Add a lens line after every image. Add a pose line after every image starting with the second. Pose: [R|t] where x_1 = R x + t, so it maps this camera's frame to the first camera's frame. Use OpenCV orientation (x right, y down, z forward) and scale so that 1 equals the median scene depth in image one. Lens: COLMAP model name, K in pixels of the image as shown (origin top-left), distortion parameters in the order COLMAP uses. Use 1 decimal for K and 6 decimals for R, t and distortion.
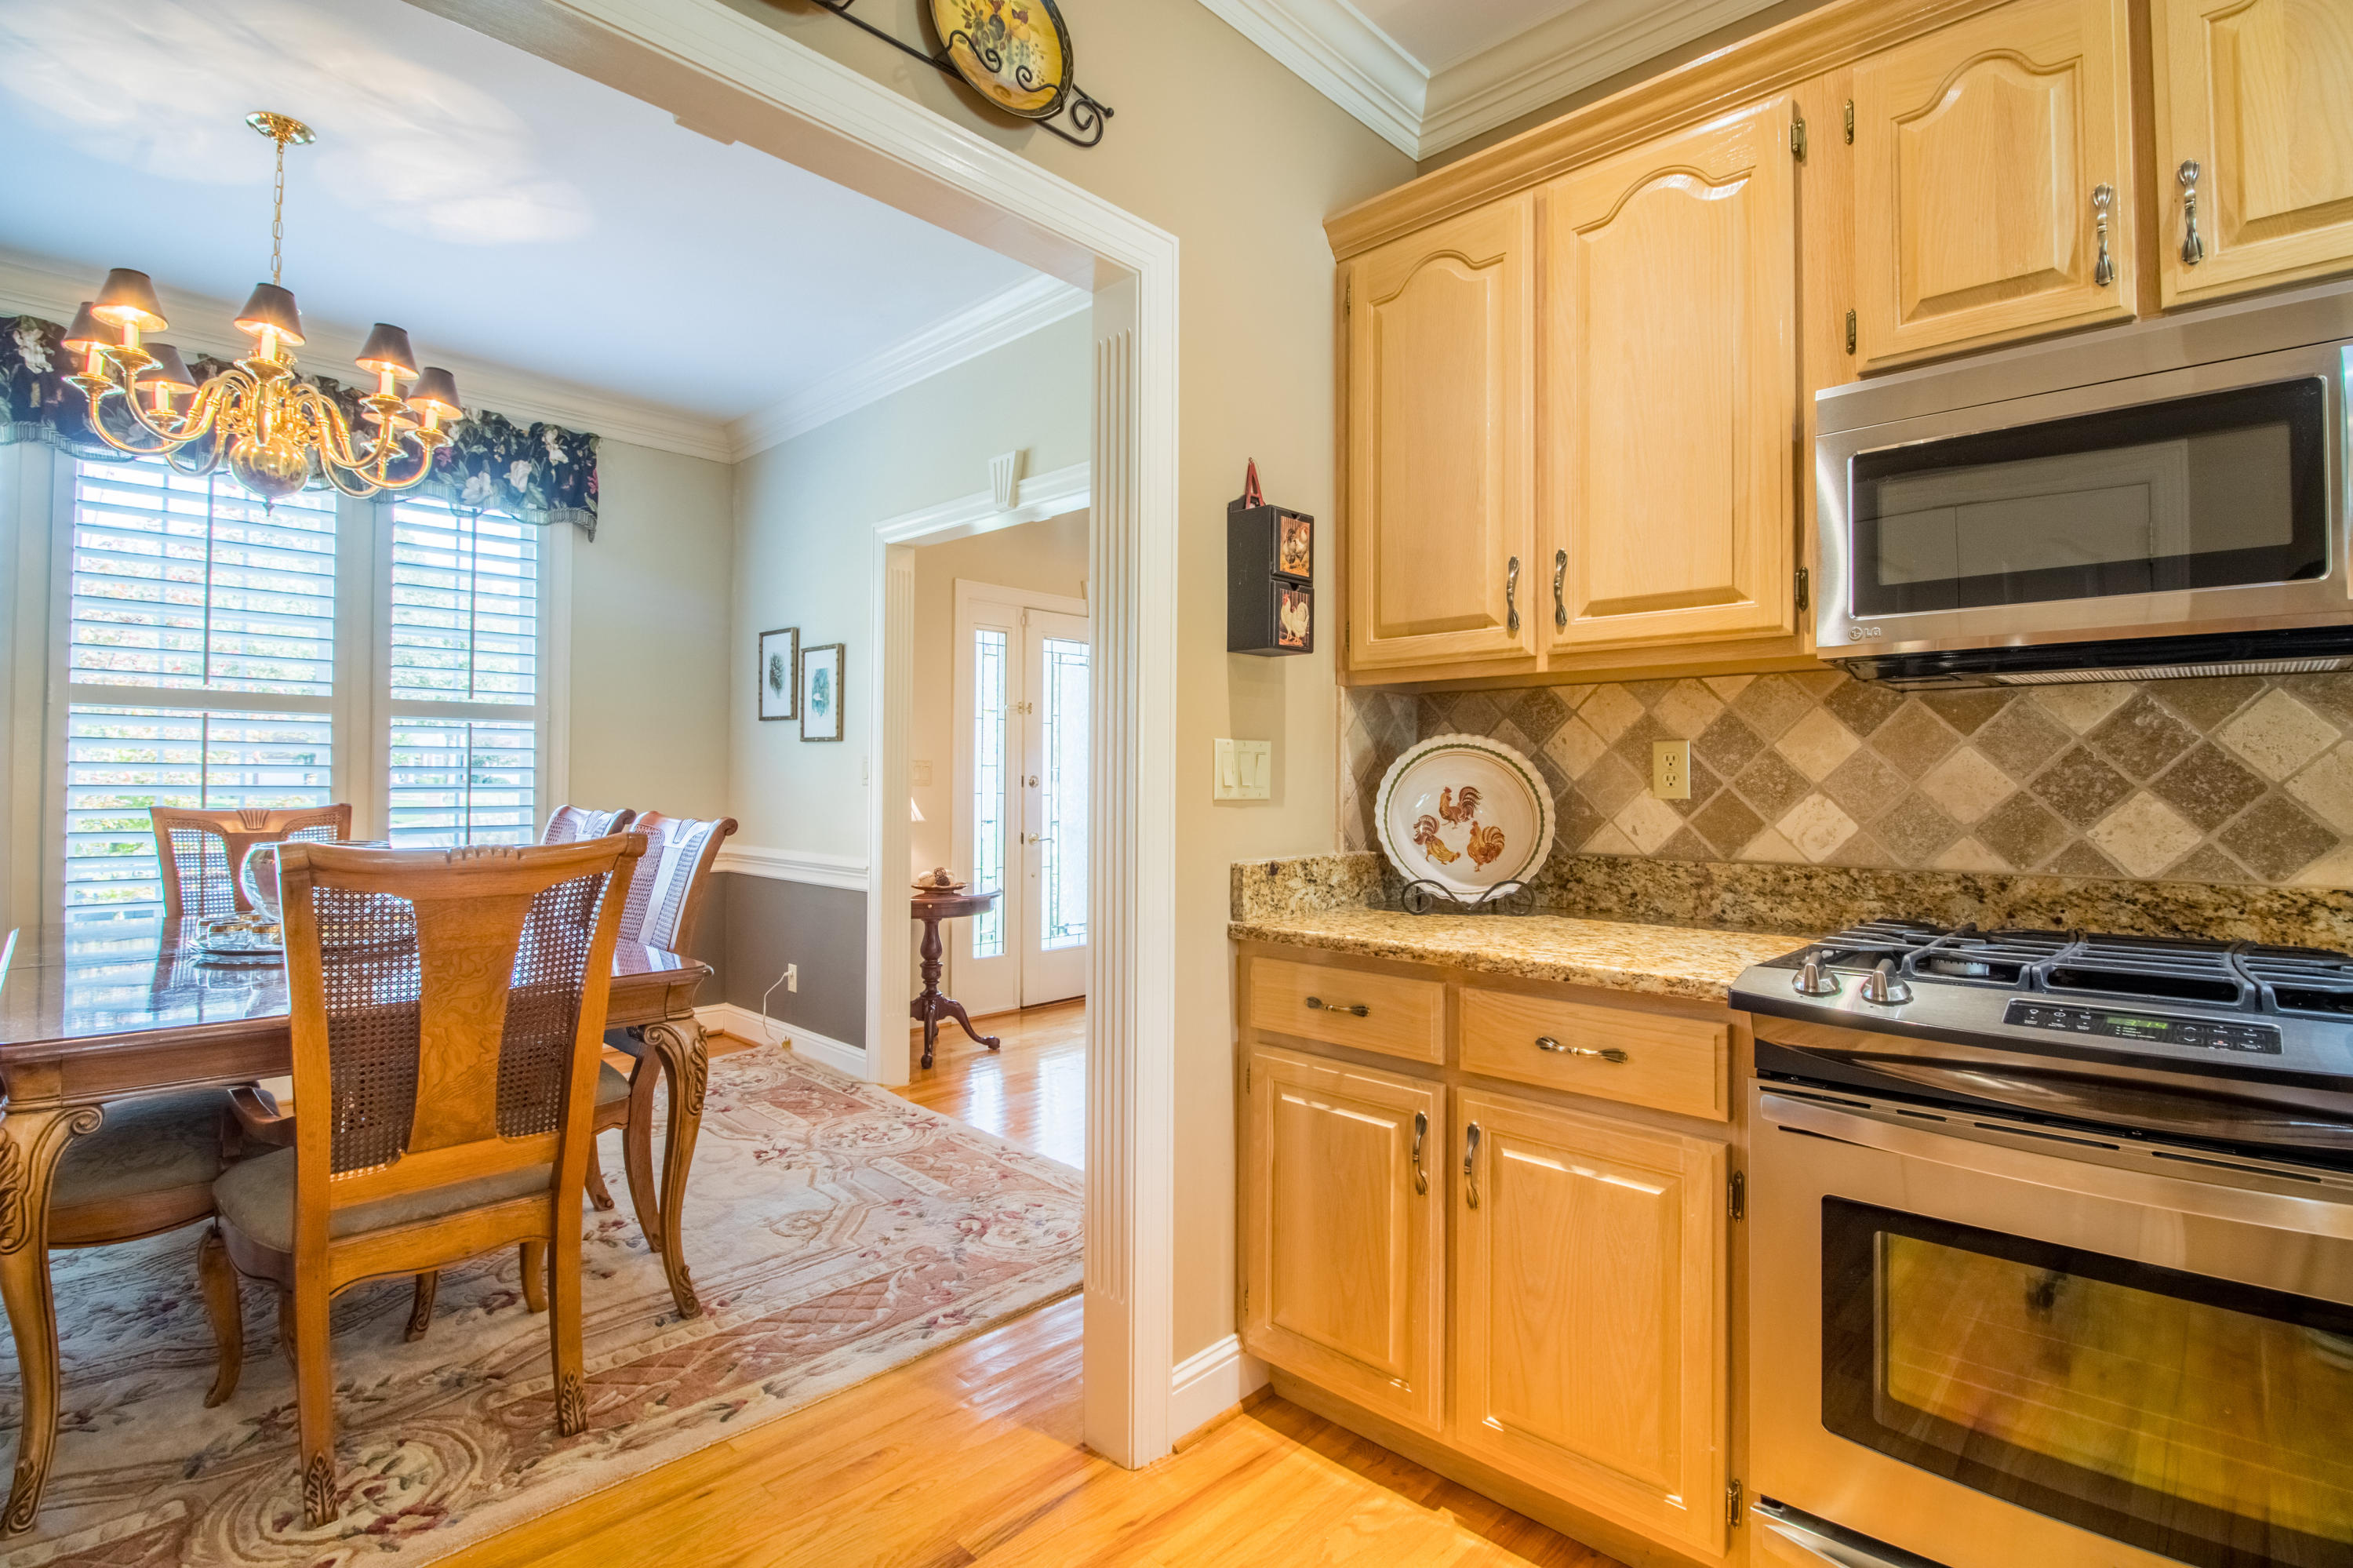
lens RADIAL K [[1110.8, 0, 1183.1], [0, 1110.8, 769.5], [0, 0, 1]] dist [-0.005446, -0.006577]
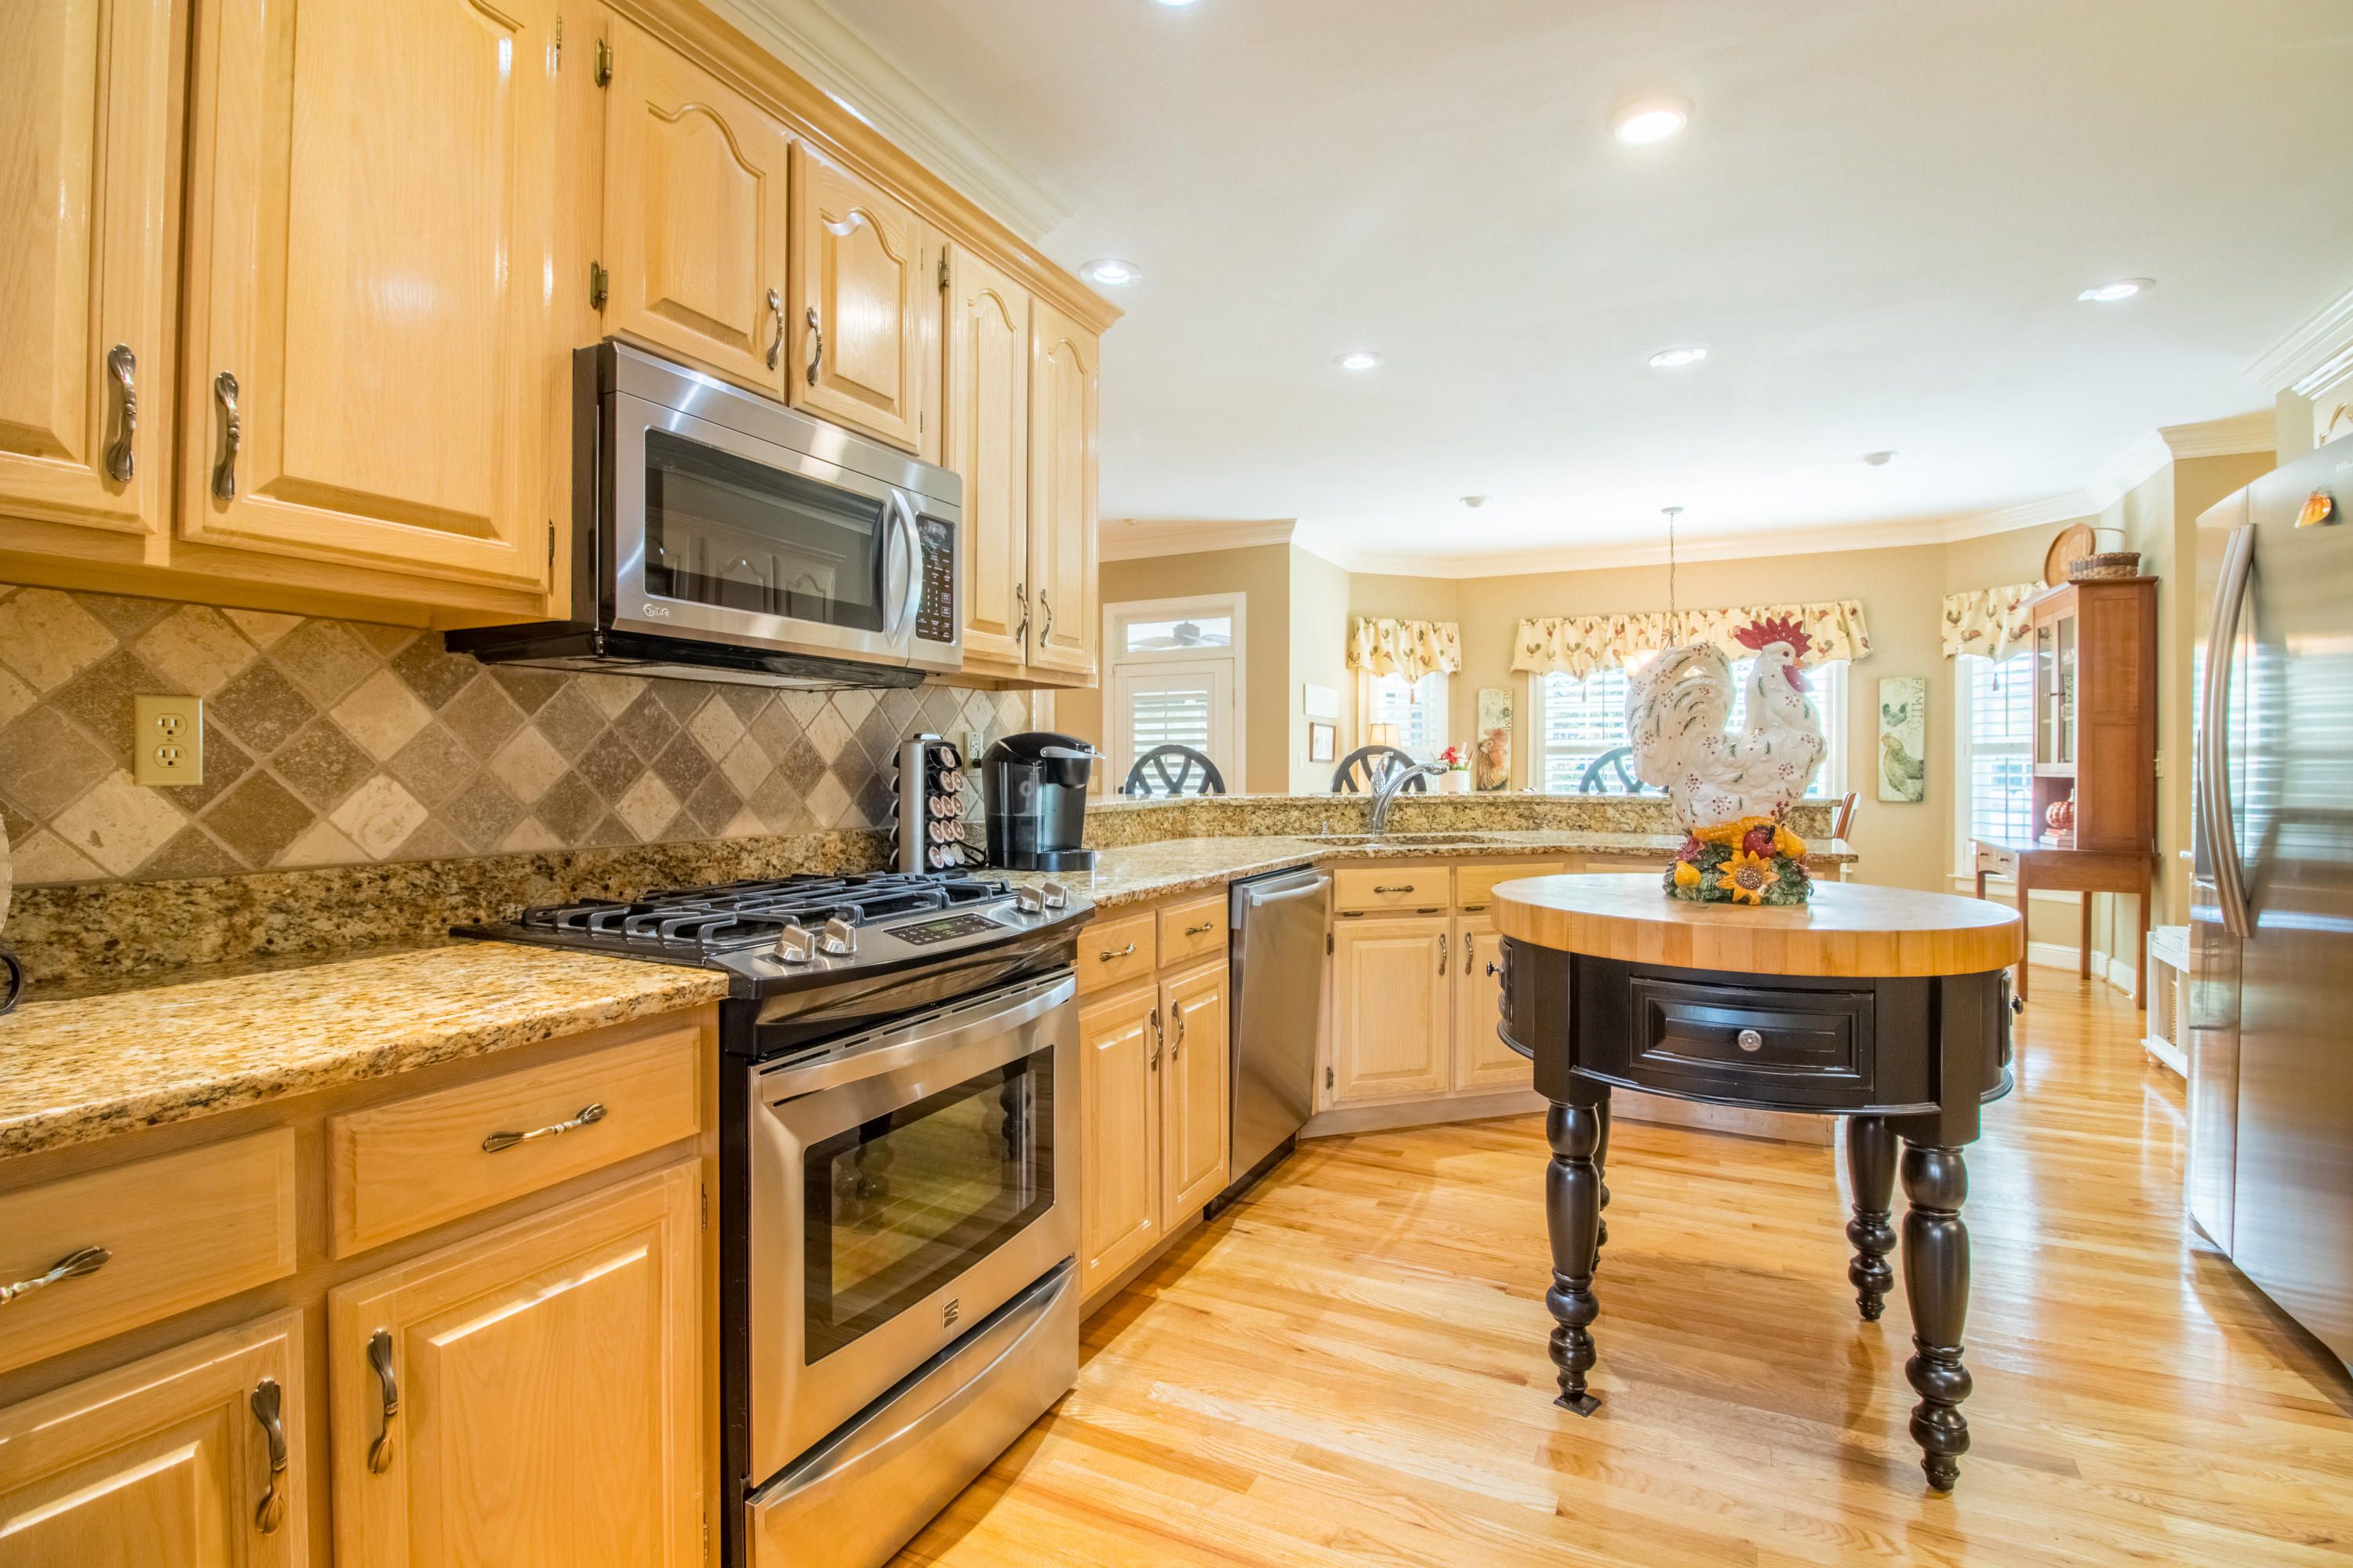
lens RADIAL K [[1110.8, 0, 1177.8], [0, 1110.8, 771.7], [0, 0, 1]] dist [-0.005446, -0.006577]
pose [[-0.297565, -0.006373, 0.954680, -0.314078], [-0.015776, 0.999874, 0.001757, 0.007060], [-0.954571, -0.014538, -0.297628, 0.562340]]
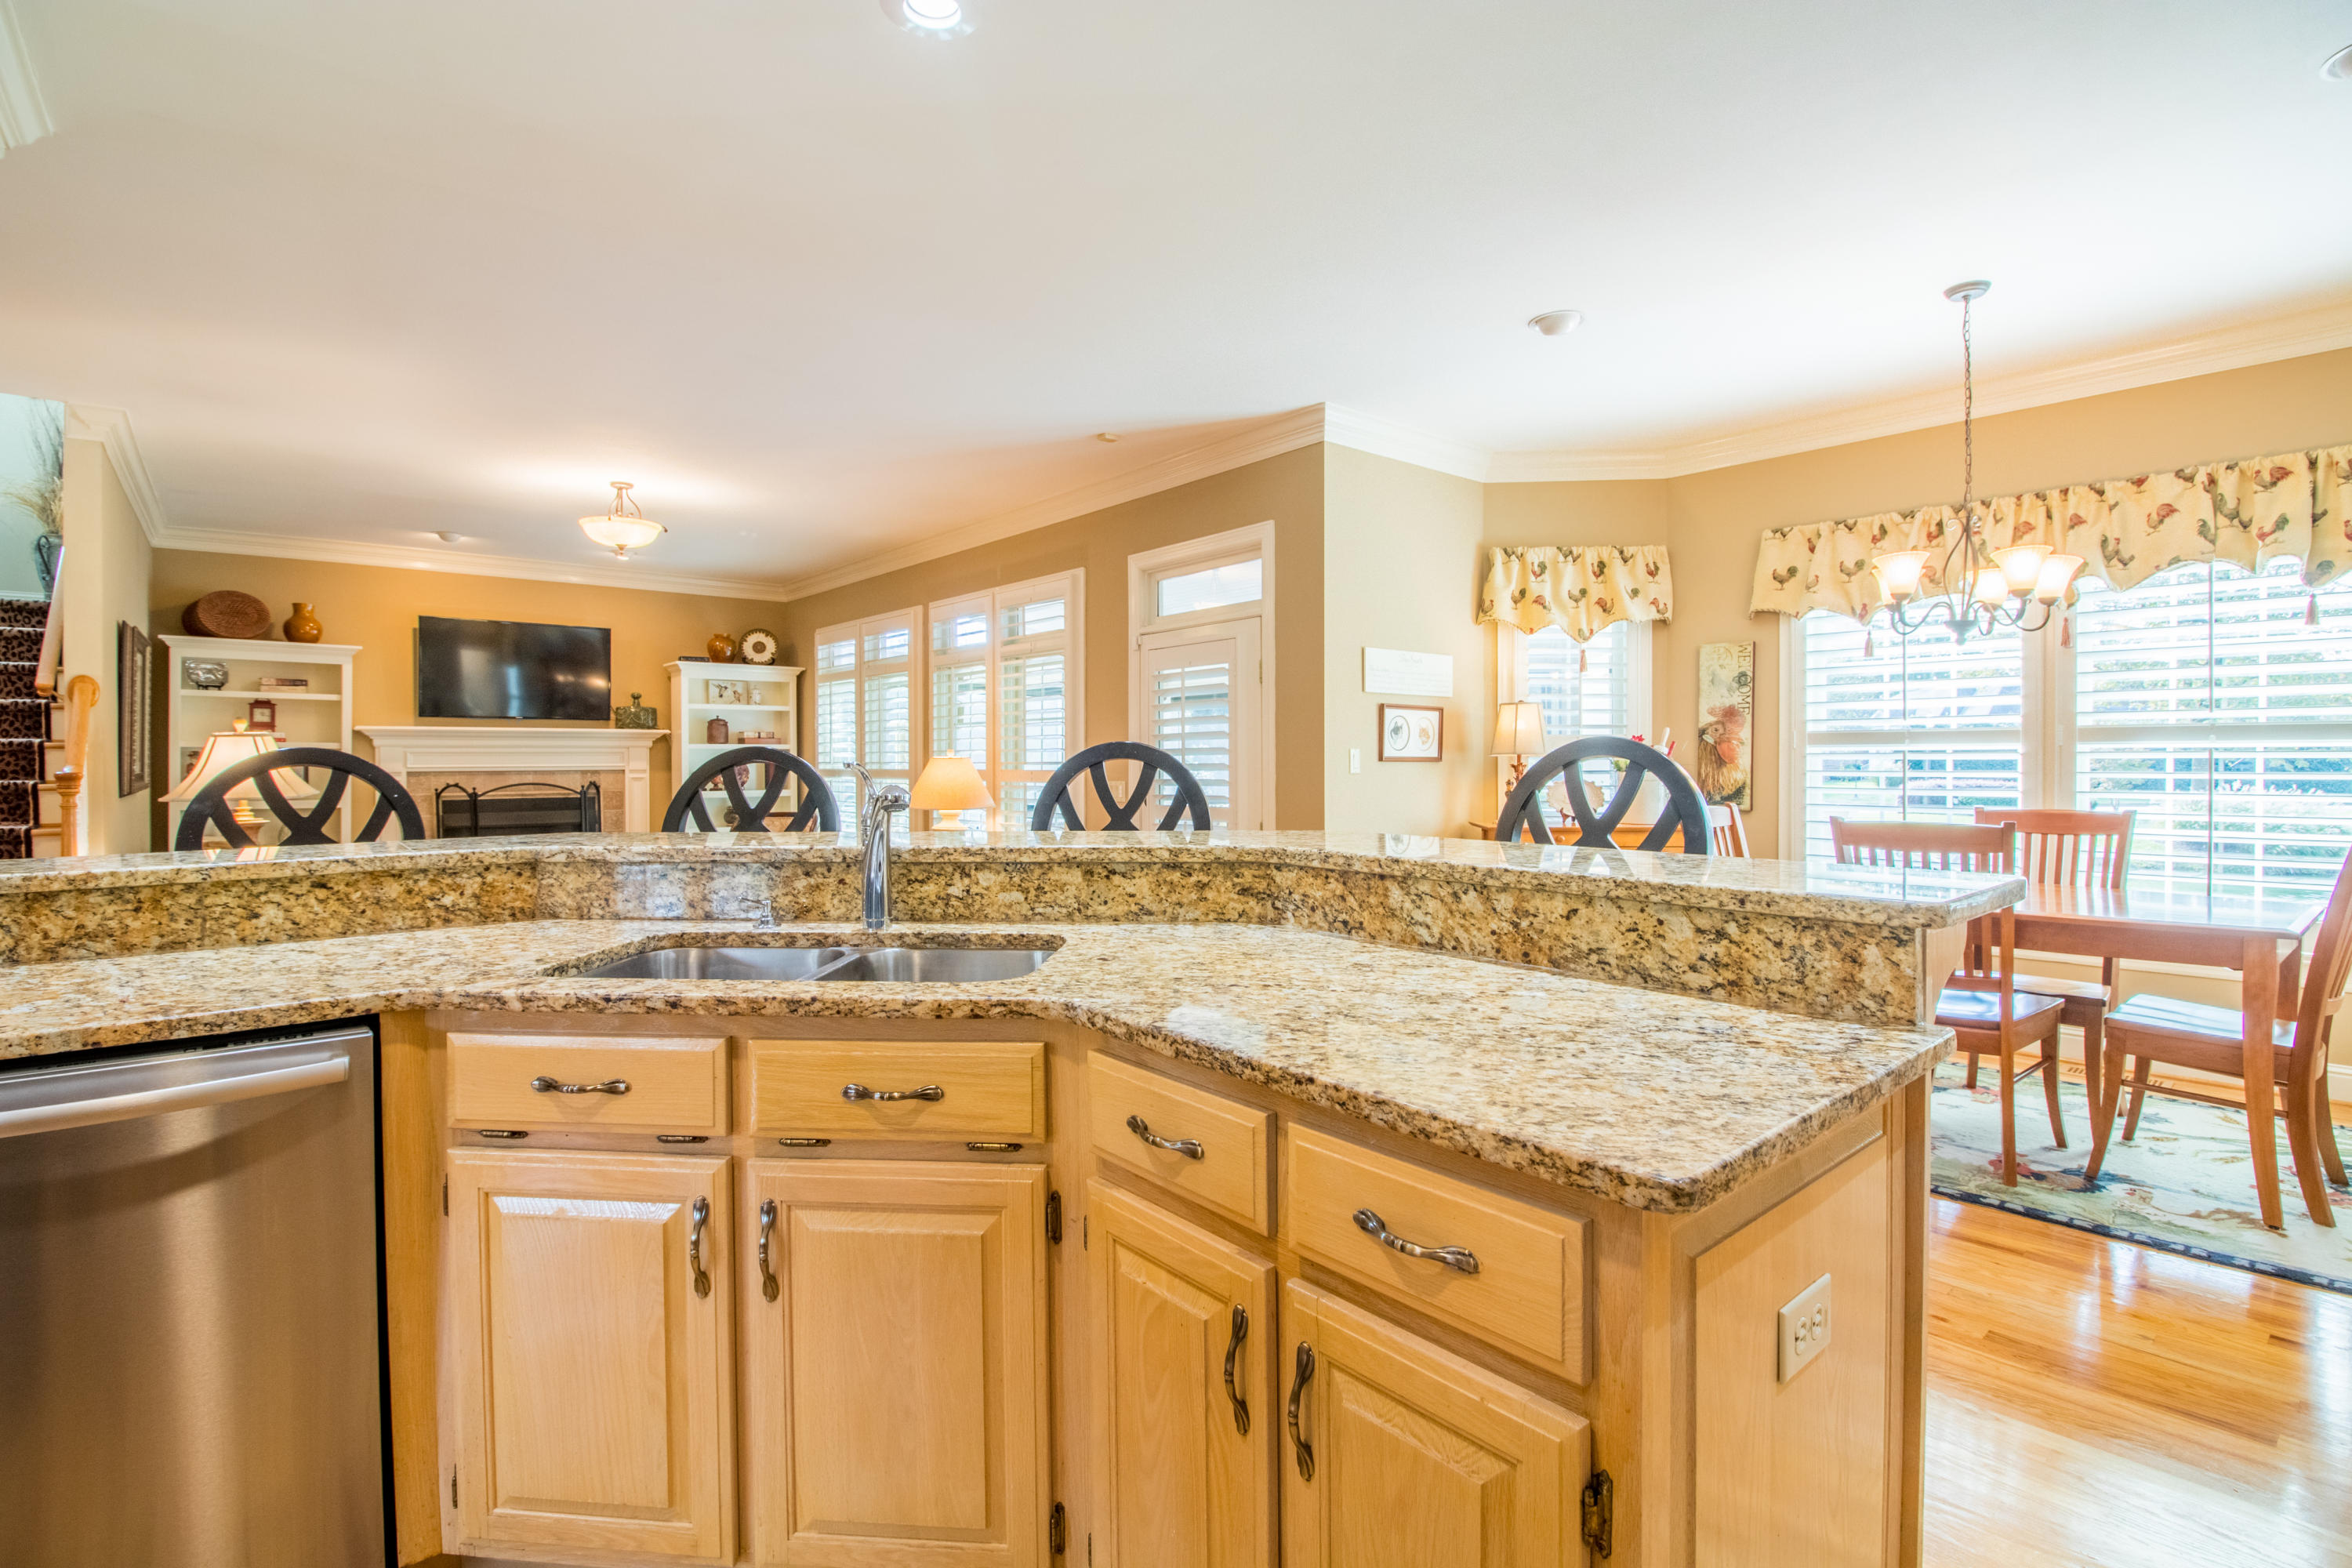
lens RADIAL K [[1110.3, 0, 1167.9], [0, 1110.3, 770.3], [0, 0, 1]] dist [-0.005446, -0.006577]
pose [[0.093706, -0.011899, 0.995529, 0.367870], [-0.006830, 0.999897, 0.012594, -0.026966], [-0.995576, -0.007980, 0.093616, -0.475411]]
